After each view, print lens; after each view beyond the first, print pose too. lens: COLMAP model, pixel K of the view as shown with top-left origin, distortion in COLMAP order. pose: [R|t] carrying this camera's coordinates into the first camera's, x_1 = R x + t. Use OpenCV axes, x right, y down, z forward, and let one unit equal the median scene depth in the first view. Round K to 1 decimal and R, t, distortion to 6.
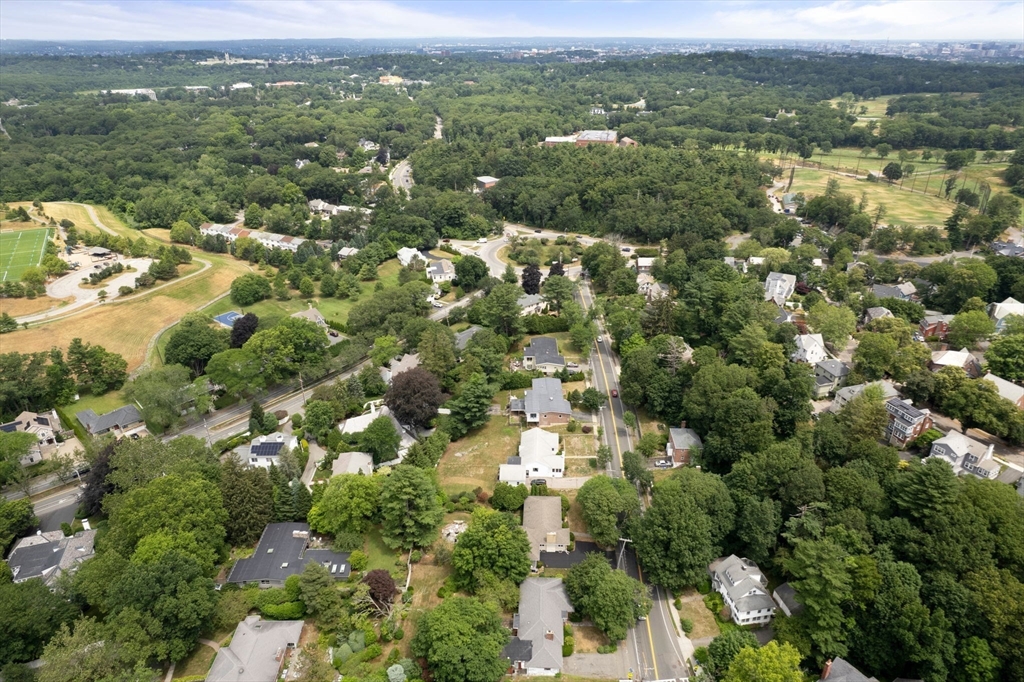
lens RADIAL K [[658.3, 0, 515.5], [0, 658.3, 343.5], [0, 0, 1]] dist [-0.079015, 0.065253]
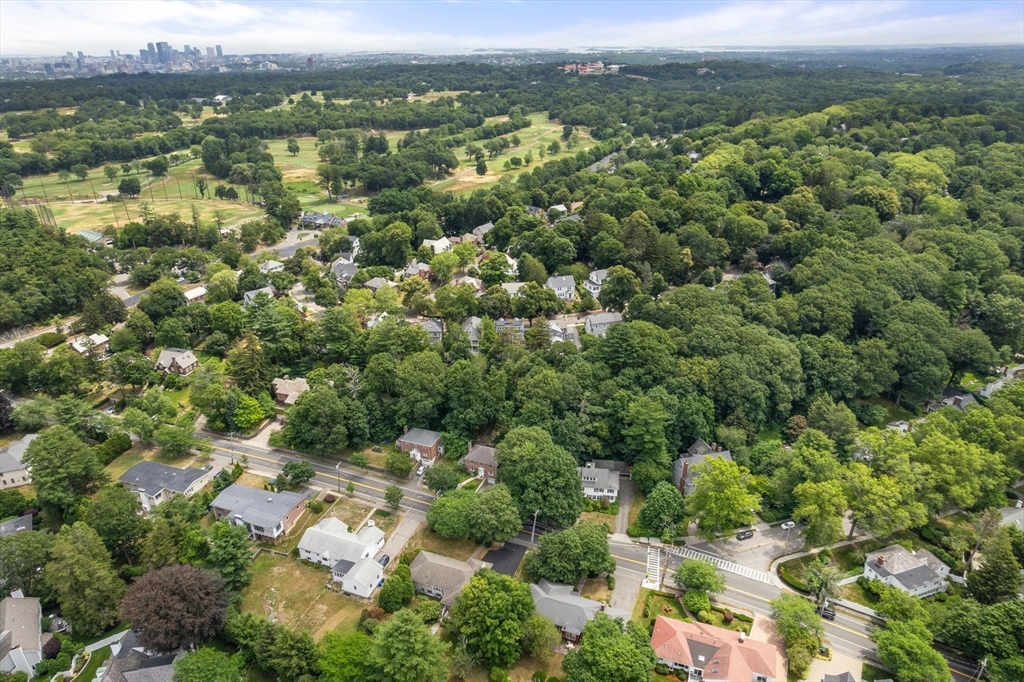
lens RADIAL K [[658.3, 0, 515.5], [0, 658.3, 343.5], [0, 0, 1]] dist [-0.079015, 0.065253]
pose [[0.319599, -0.398898, 0.859498, -0.301033], [0.416163, 0.873996, 0.250879, -0.104522], [-0.851273, 0.277510, 0.445335, 0.214830]]
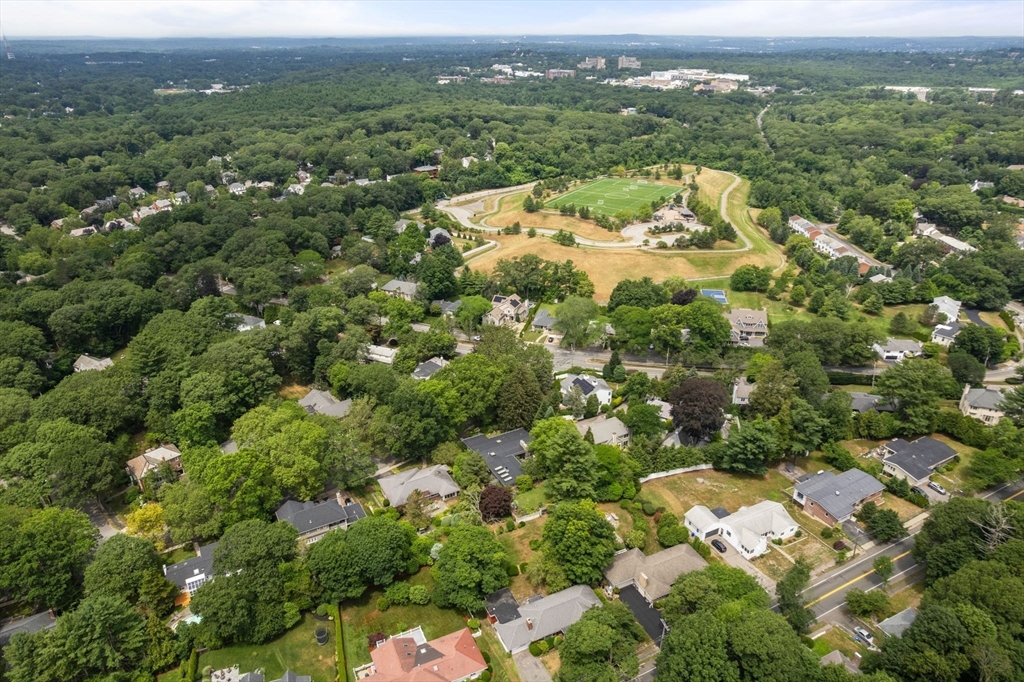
lens RADIAL K [[658.3, 0, 515.5], [0, 658.3, 343.5], [0, 0, 1]] dist [-0.079015, 0.065253]
pose [[0.465980, 0.381458, -0.798344, 0.283722], [-0.377800, 0.901684, 0.210319, -0.065170], [0.800081, 0.203610, 0.564281, 0.126895]]
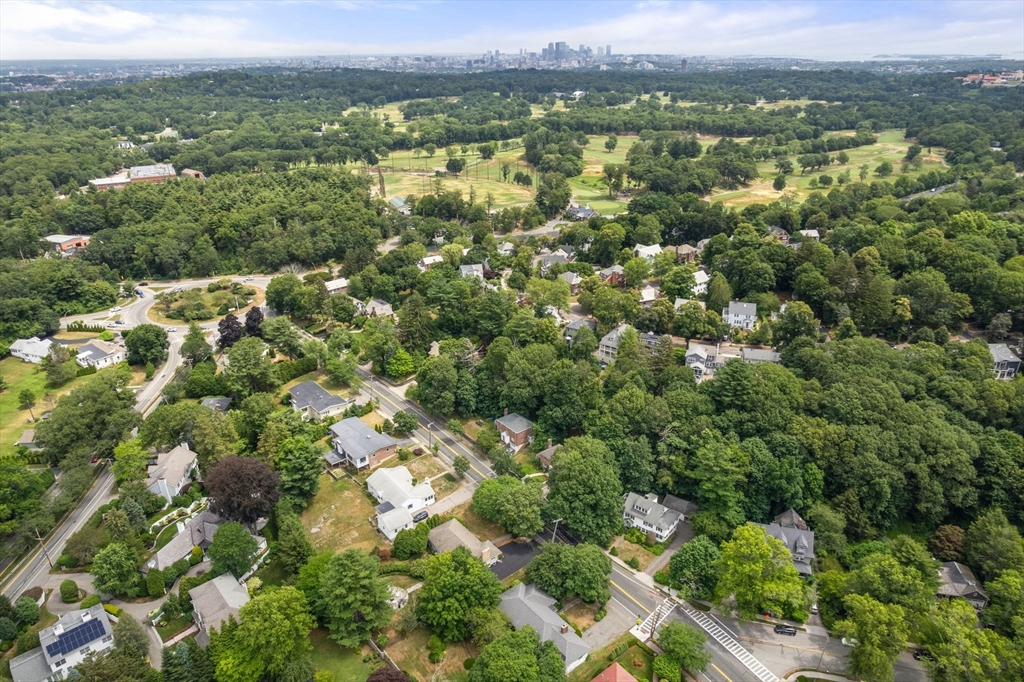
lens RADIAL K [[658.3, 0, 515.5], [0, 658.3, 343.5], [0, 0, 1]] dist [-0.079015, 0.065253]
pose [[0.754793, -0.274714, 0.595668, -0.203187], [0.288579, 0.954549, 0.074557, -0.035235], [-0.589076, 0.115622, 0.799763, 0.066503]]
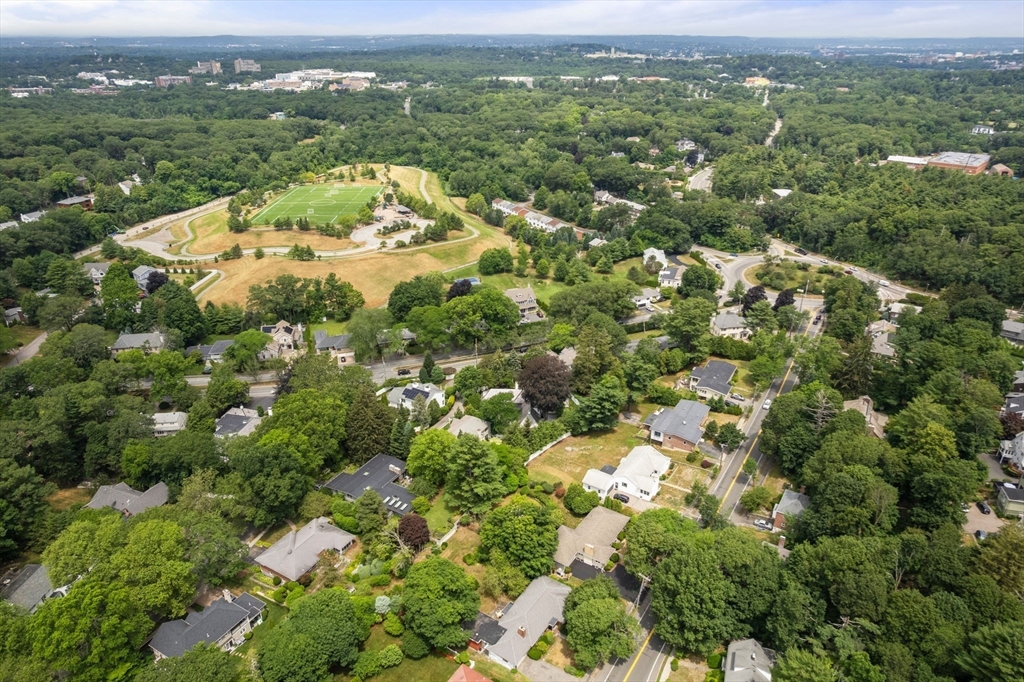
lens RADIAL K [[665.6, 0, 517.2], [0, 665.6, 343.2], [0, 0, 1]] dist [-0.079418, 0.064132]
pose [[0.858672, 0.220876, -0.462489, 0.171056], [-0.221441, 0.973684, 0.053879, -0.016515], [0.462219, 0.056149, 0.884986, 0.027900]]
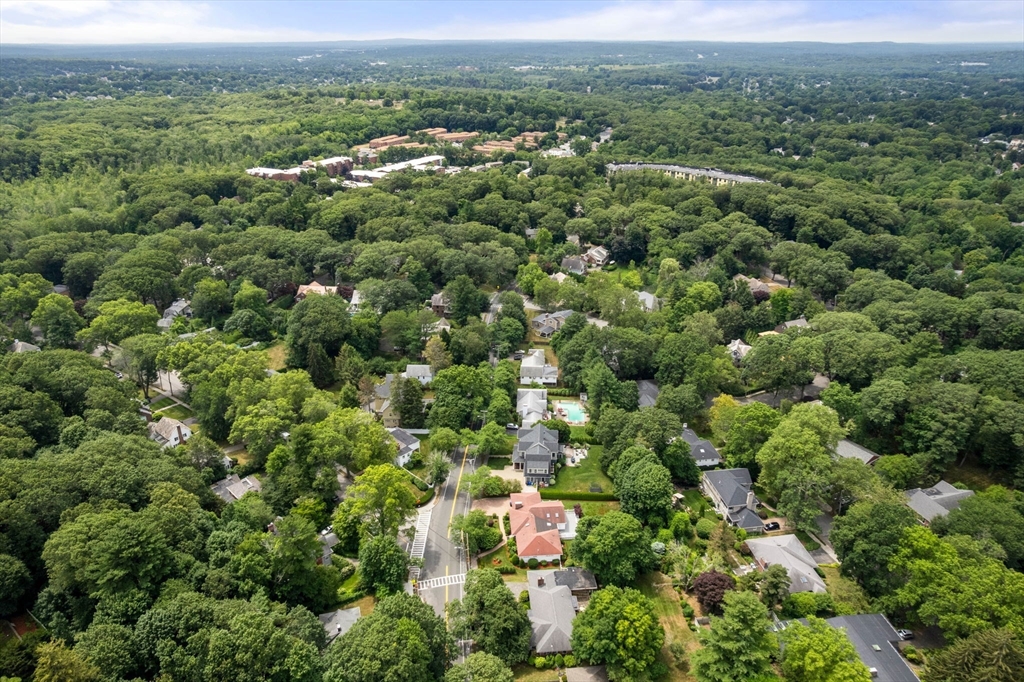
lens RADIAL K [[676.8, 0, 513.5], [0, 676.8, 339.9], [0, 0, 1]] dist [-0.081909, 0.071831]
pose [[-0.992925, 0.050949, -0.107259, 0.082085], [-0.049013, 0.646887, 0.761009, -0.280664], [0.108157, 0.760882, -0.639813, 0.576572]]
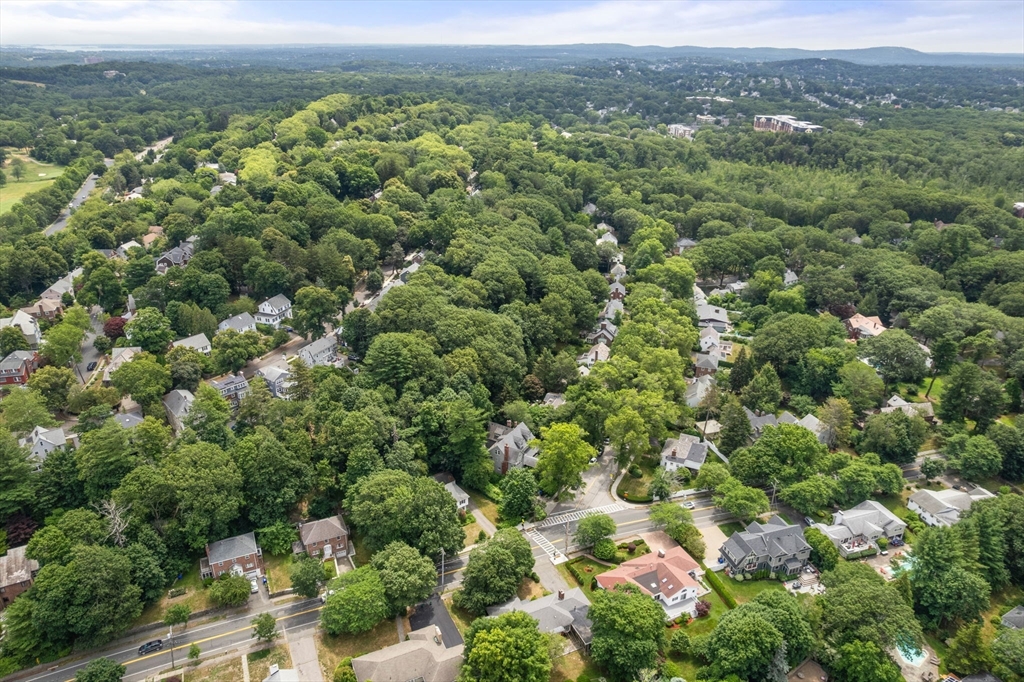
lens RADIAL K [[676.8, 0, 513.5], [0, 676.8, 339.9], [0, 0, 1]] dist [-0.081909, 0.071831]
pose [[-0.461585, -0.363504, 0.809200, -0.270747], [0.373684, 0.747632, 0.549005, -0.211718], [-0.804549, 0.555797, -0.209260, 0.432938]]
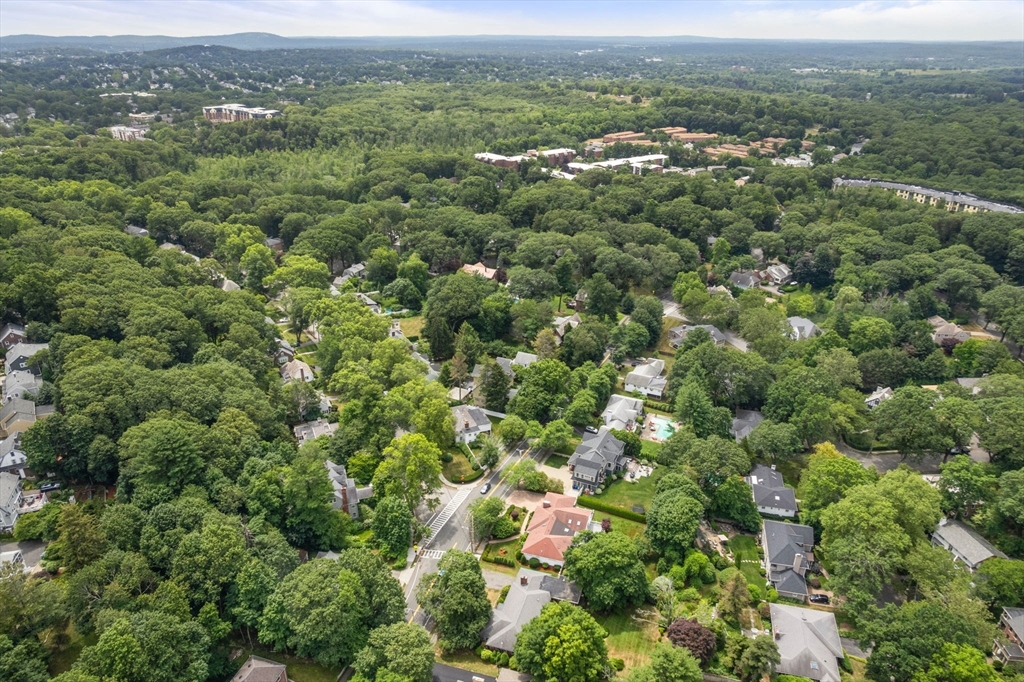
lens RADIAL K [[676.8, 0, 513.5], [0, 676.8, 339.9], [0, 0, 1]] dist [-0.081909, 0.071831]
pose [[-0.964815, -0.112368, 0.237708, -0.063164], [0.110080, 0.648394, 0.753304, -0.276760], [-0.238776, 0.752966, -0.613211, 0.569225]]
